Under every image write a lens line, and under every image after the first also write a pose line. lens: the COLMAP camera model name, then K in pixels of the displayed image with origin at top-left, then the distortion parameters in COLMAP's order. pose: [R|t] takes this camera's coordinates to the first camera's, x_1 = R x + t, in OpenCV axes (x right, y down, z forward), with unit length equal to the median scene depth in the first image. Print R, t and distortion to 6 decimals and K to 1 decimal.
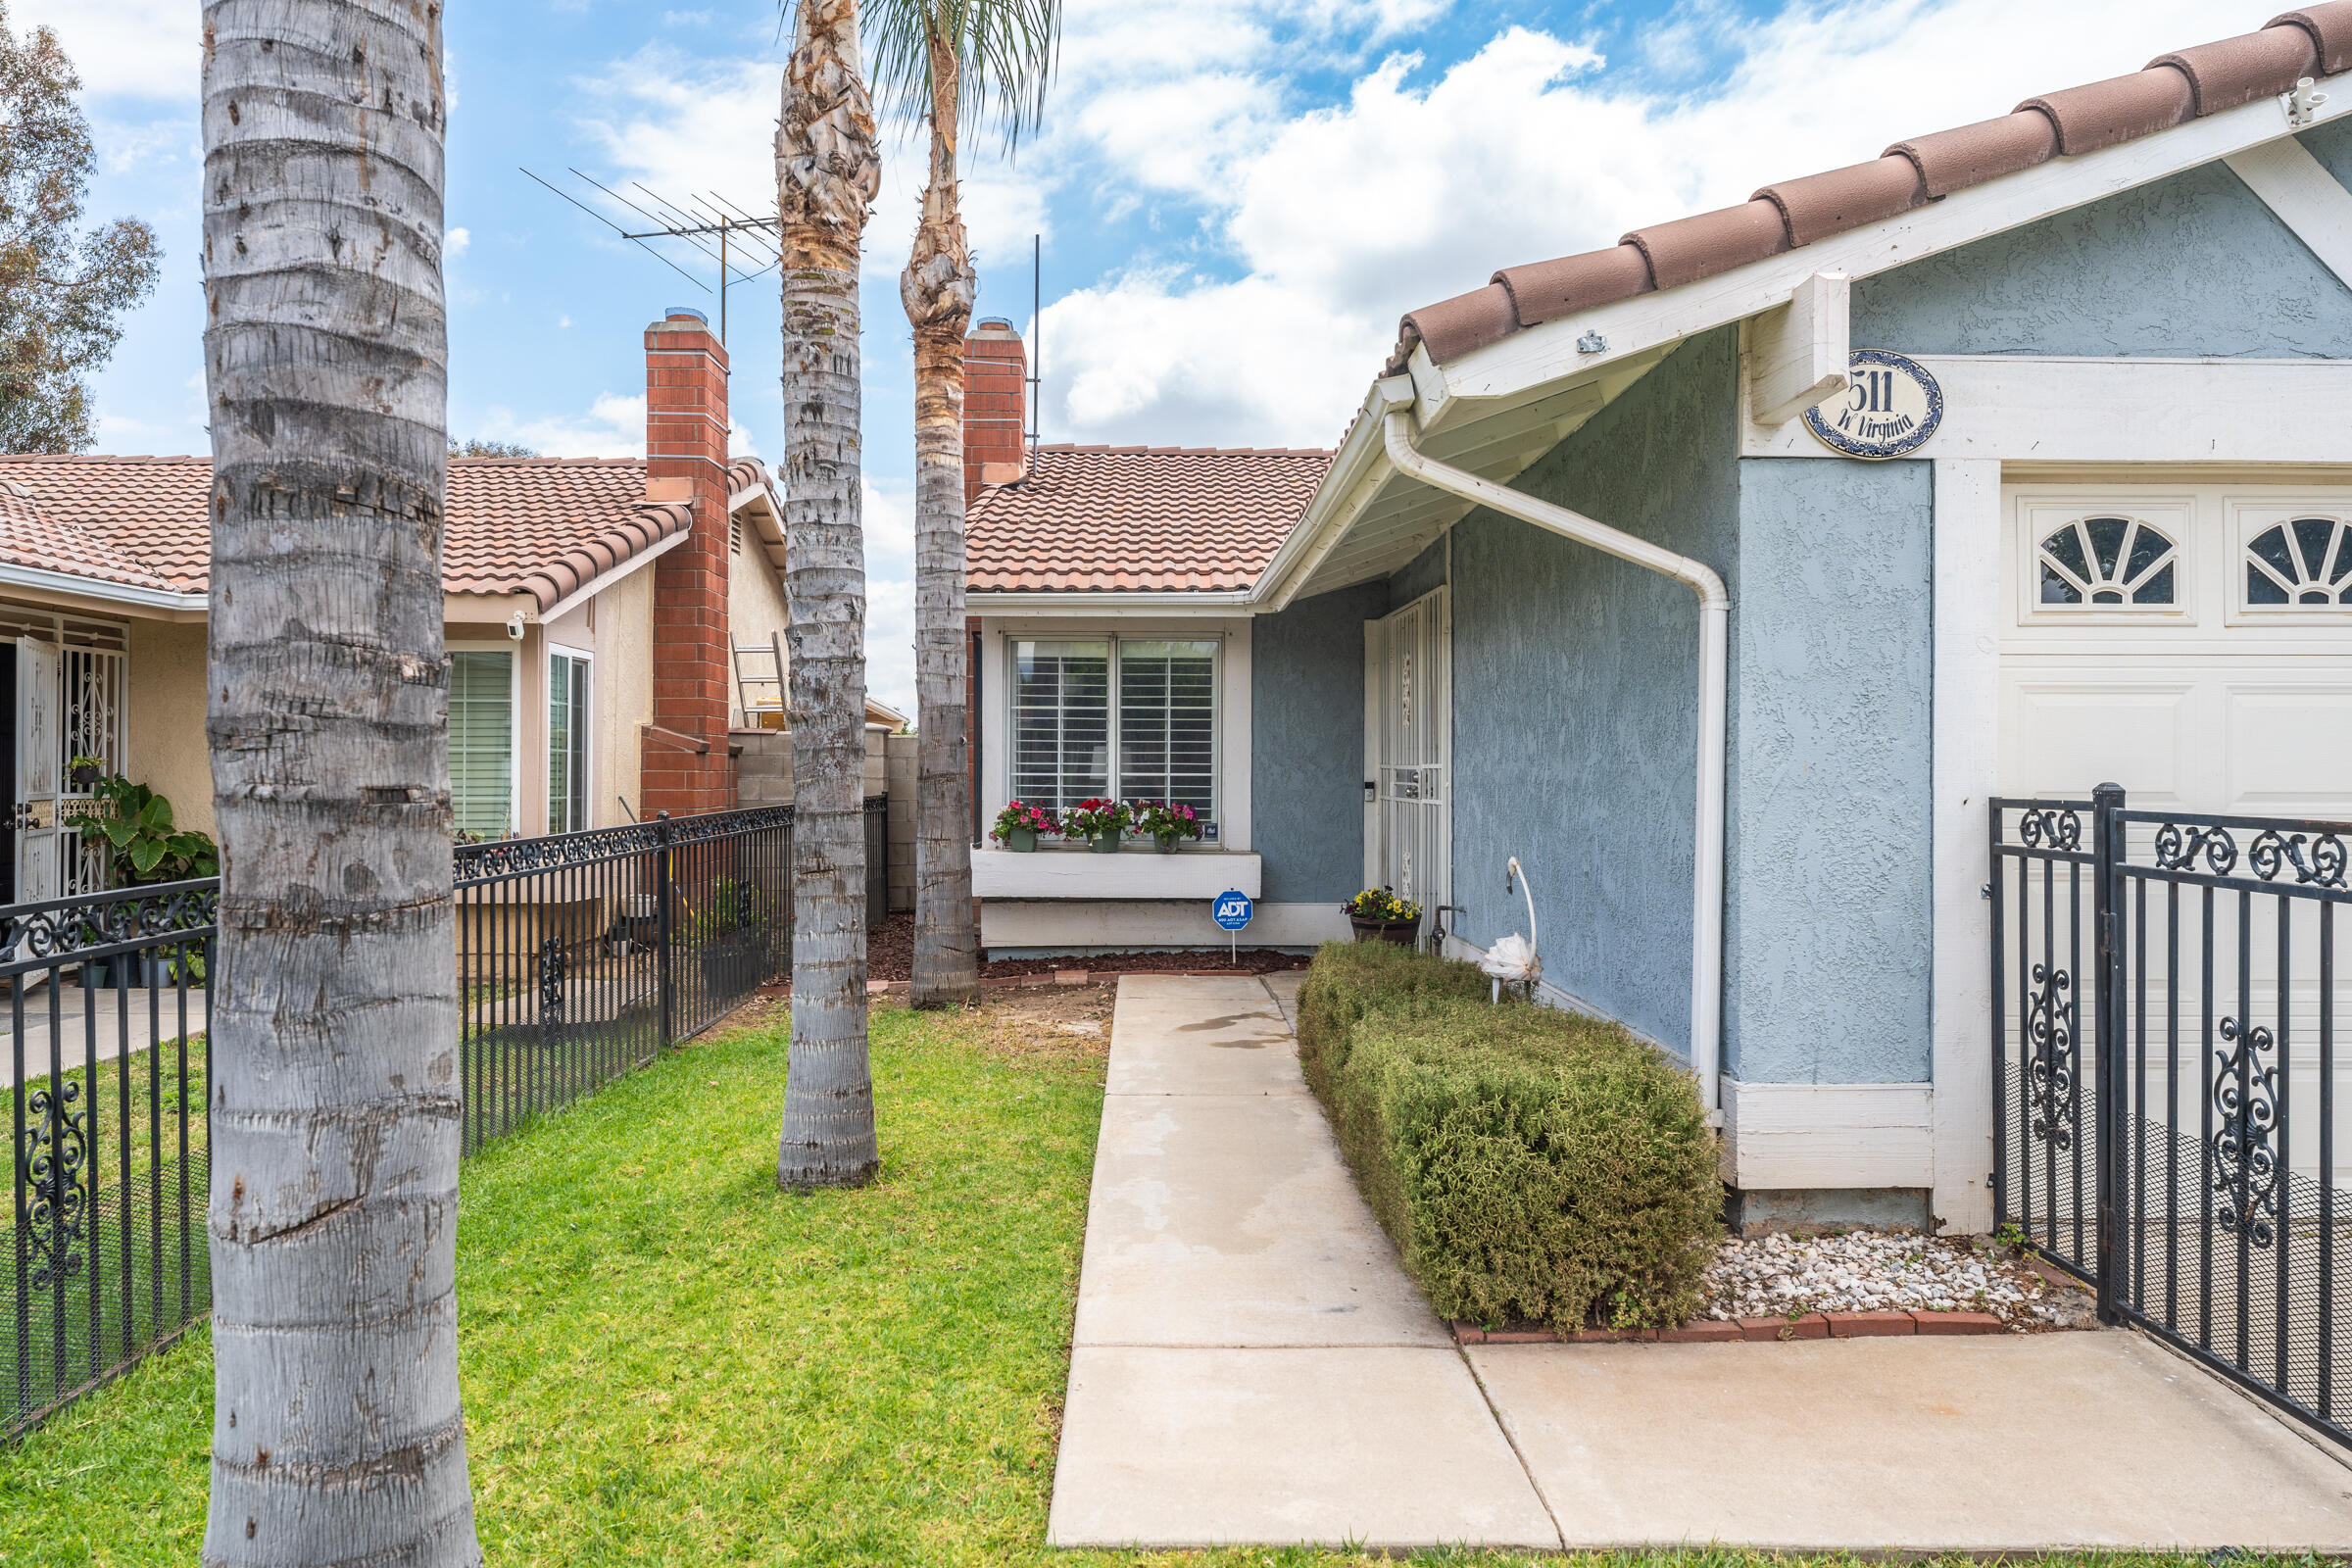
lens RADIAL K [[1496.2, 0, 1172.3], [0, 1496.2, 773.1], [0, 0, 1]] dist [-0.057143, -0.001866]
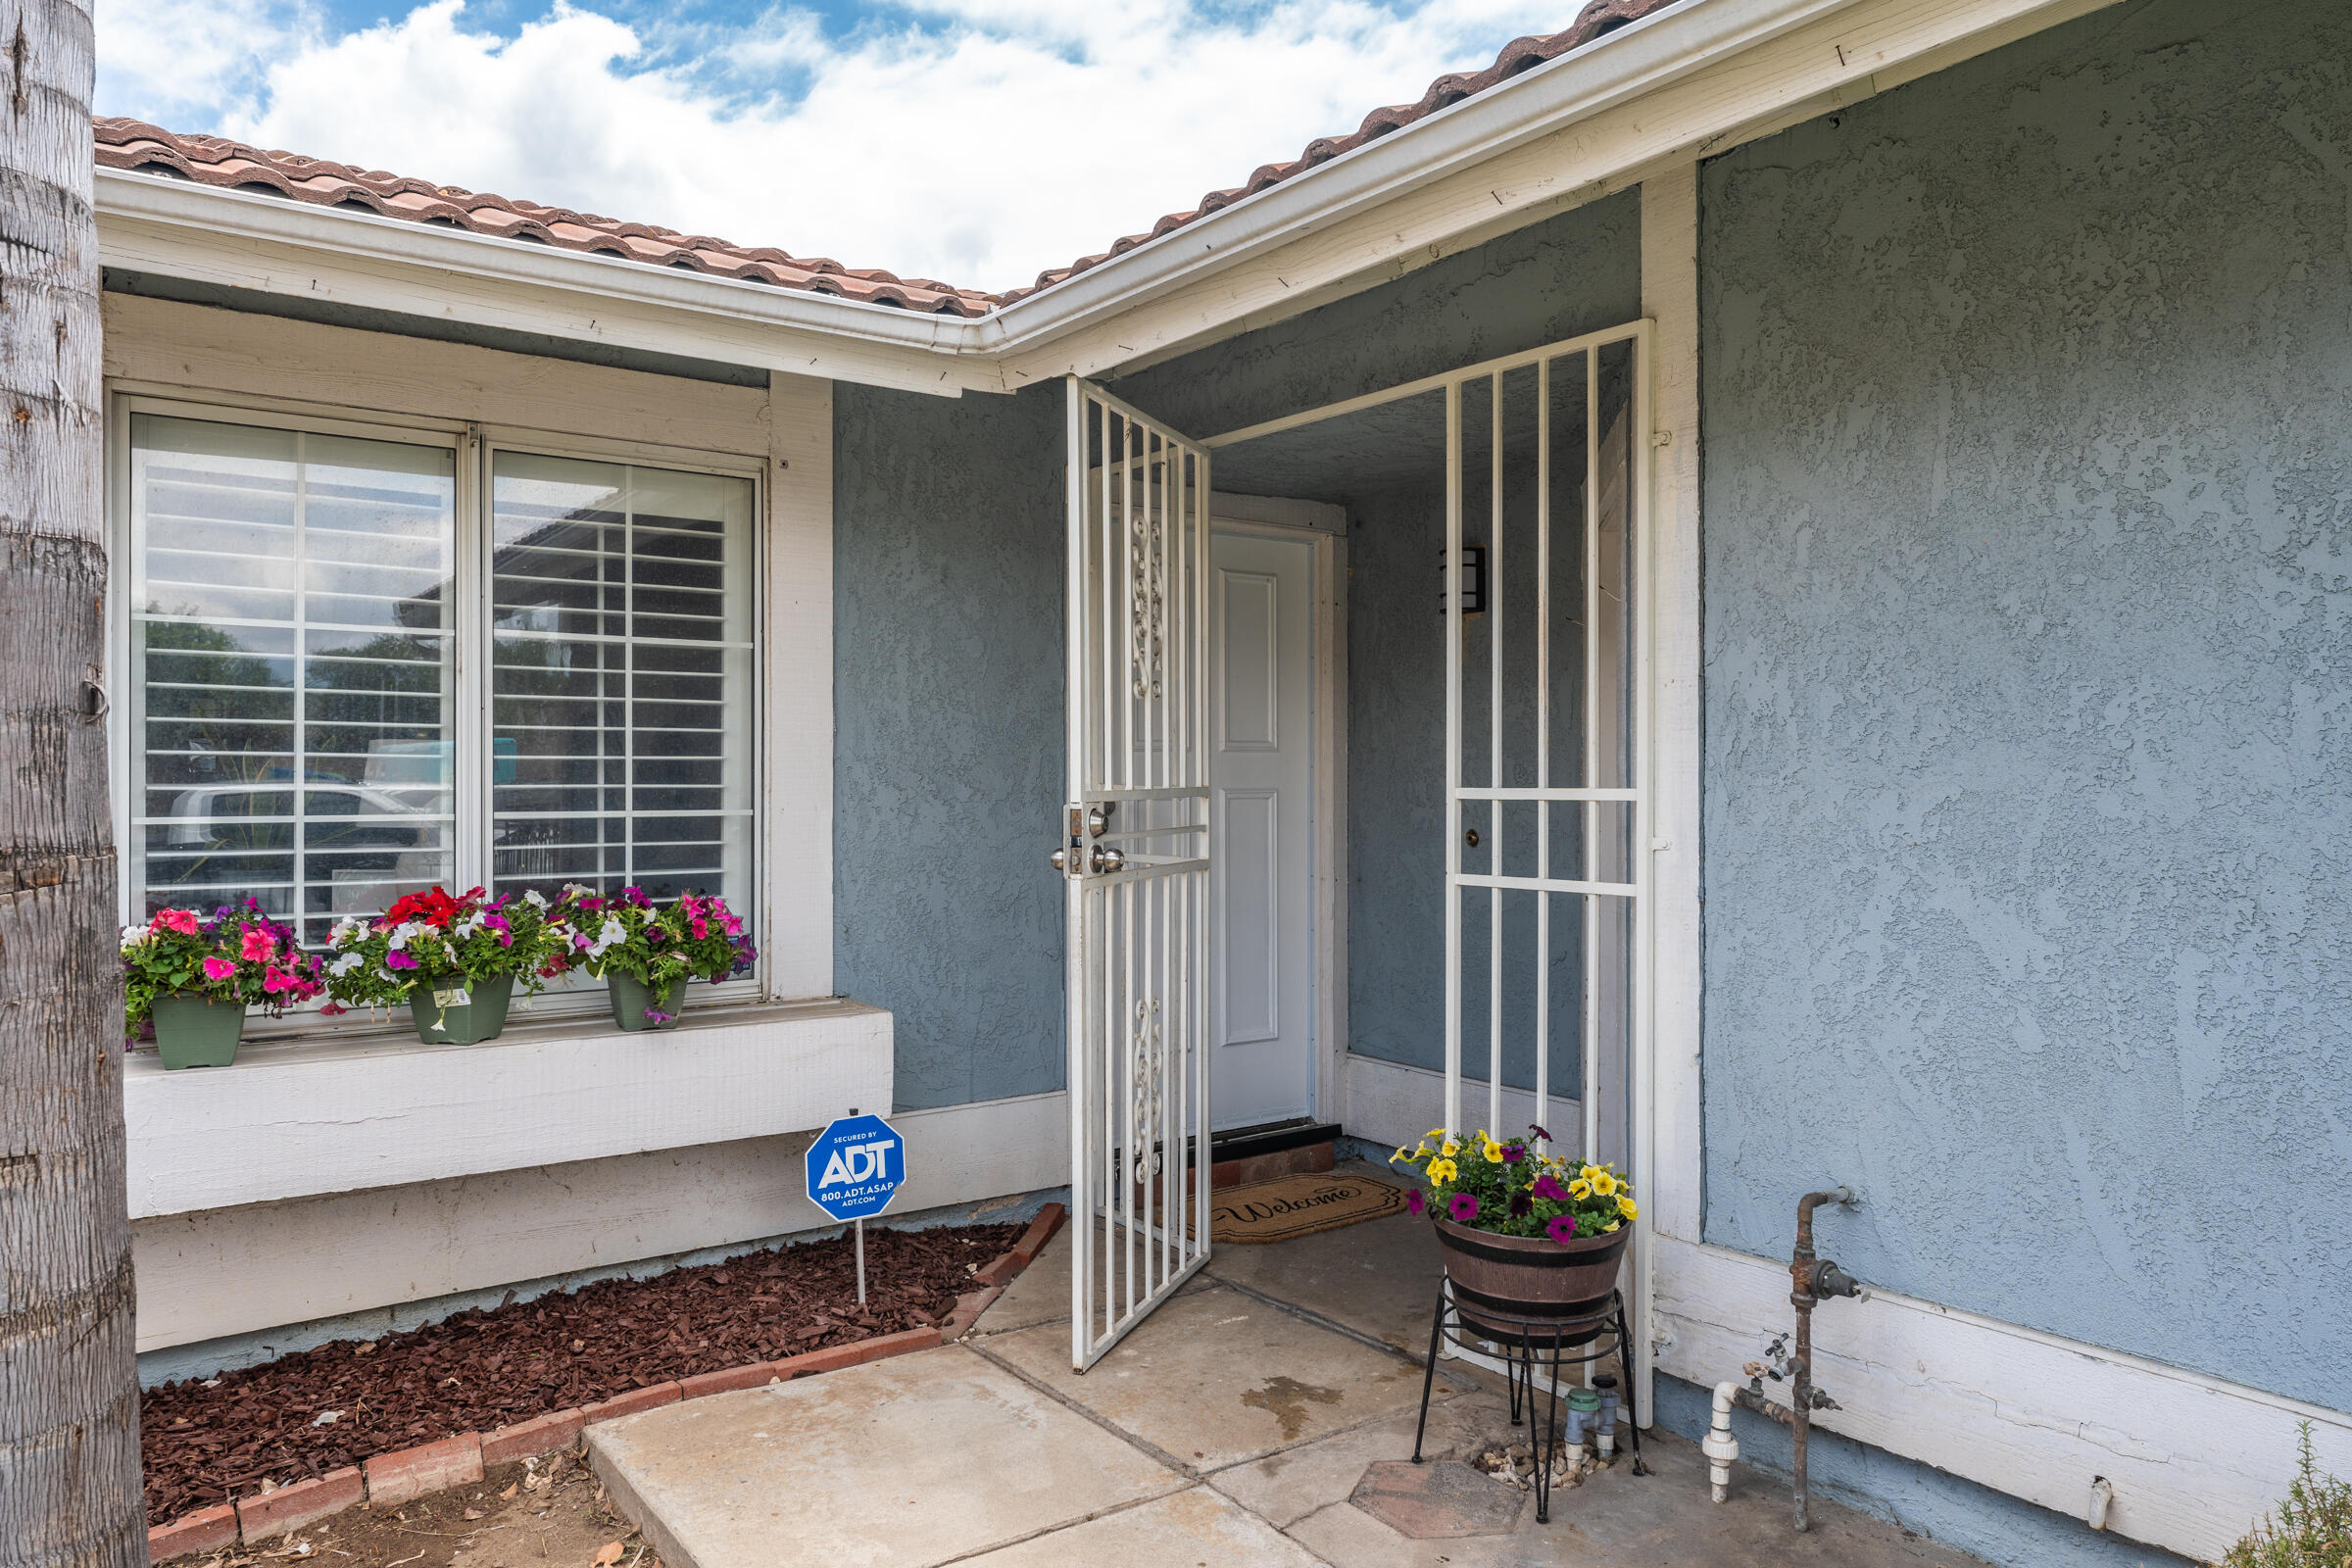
lens RADIAL K [[1496.2, 0, 1183.8], [0, 1496.2, 783.3], [0, 0, 1]] dist [-0.057143, -0.001866]
pose [[0.805039, -0.006867, 0.593182, -0.112214], [0.010162, 0.999946, -0.002215, -0.004712], [-0.593135, 0.007811, 0.805065, 0.612971]]
